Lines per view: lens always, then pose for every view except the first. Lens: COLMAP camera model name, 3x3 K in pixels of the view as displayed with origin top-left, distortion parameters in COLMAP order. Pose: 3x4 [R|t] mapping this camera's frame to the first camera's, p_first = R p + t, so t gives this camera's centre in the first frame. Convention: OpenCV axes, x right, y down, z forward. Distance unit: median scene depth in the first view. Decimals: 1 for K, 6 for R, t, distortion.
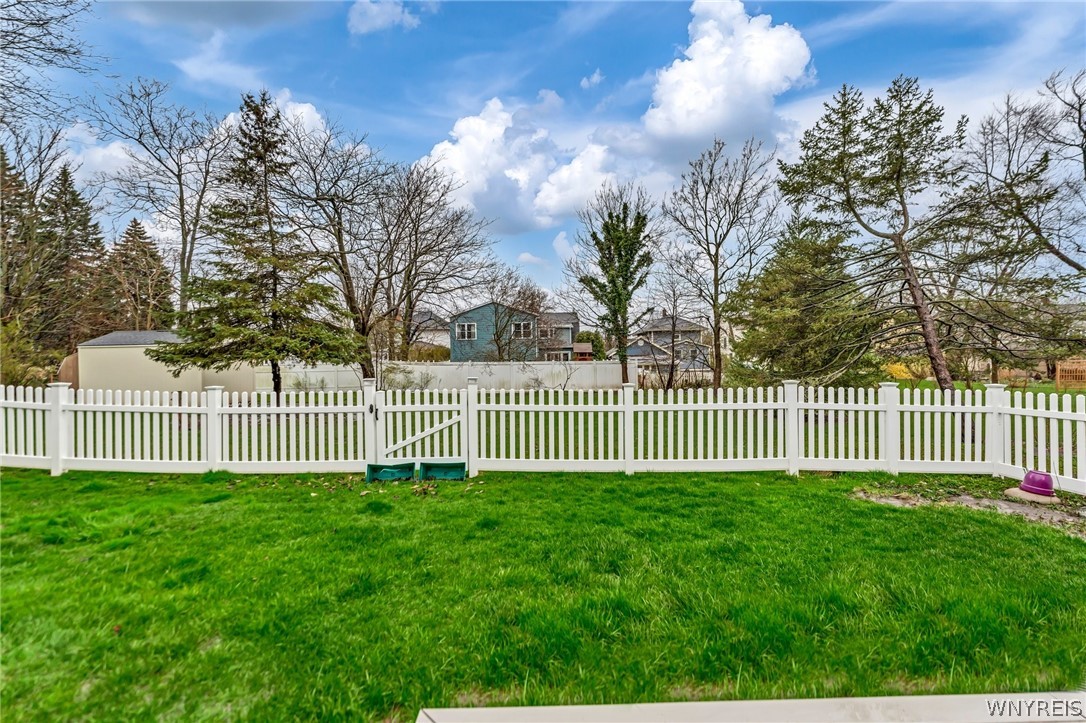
lens RADIAL K [[450.4, 0, 556.9], [0, 450.4, 360.7], [0, 0, 1]] dist [-0.003308, 0.000170]
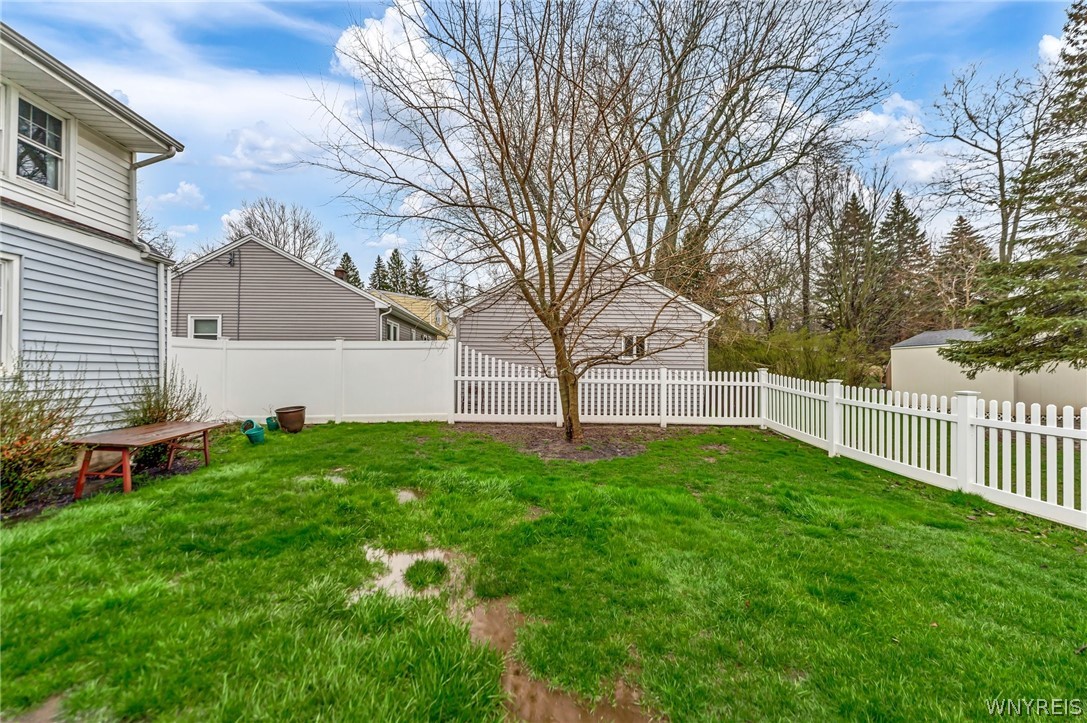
lens RADIAL K [[451.0, 0, 535.3], [0, 451.0, 361.8], [0, 0, 1]] dist [0.000416, -0.001206]
pose [[0.045371, 0.003125, -0.998965, 0.018514], [-0.001334, 0.999994, 0.003068, 0.000808], [0.998969, 0.001193, 0.045375, 0.085265]]
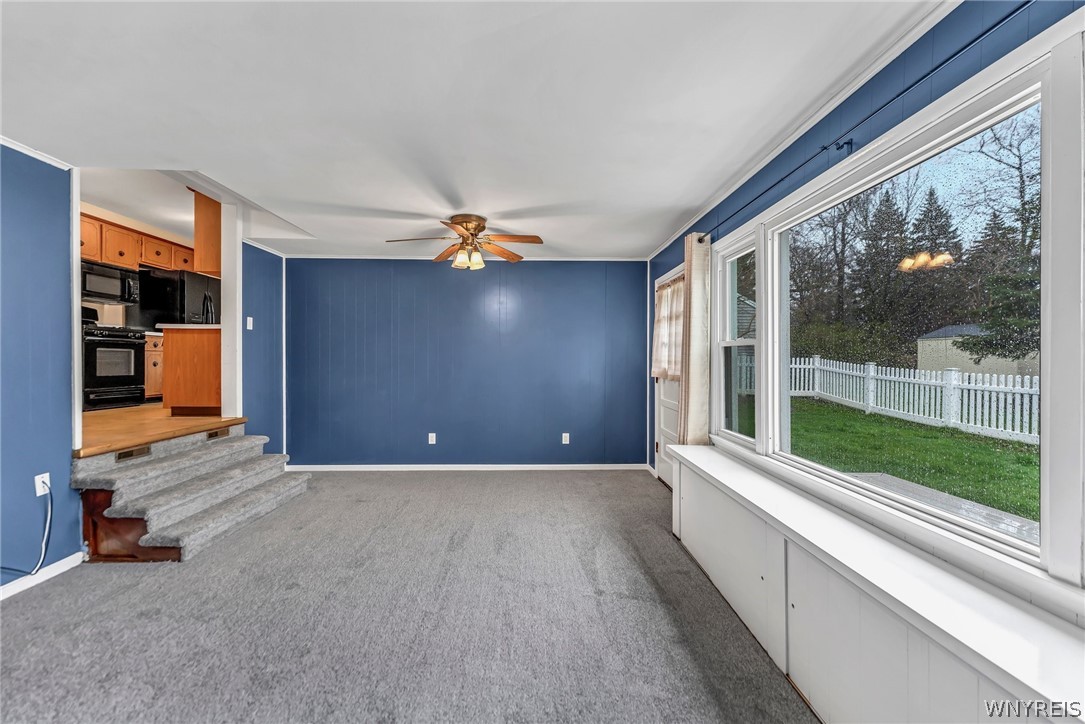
lens RADIAL K [[450.0, 0, 533.3], [0, 450.0, 357.8], [0, 0, 1]] dist [-0.003308, 0.000170]
pose [[-0.004445, 0.021776, -0.999753, 0.343958], [-0.005644, 0.999746, 0.021801, 0.000832], [0.999974, 0.005740, -0.004321, -0.165658]]
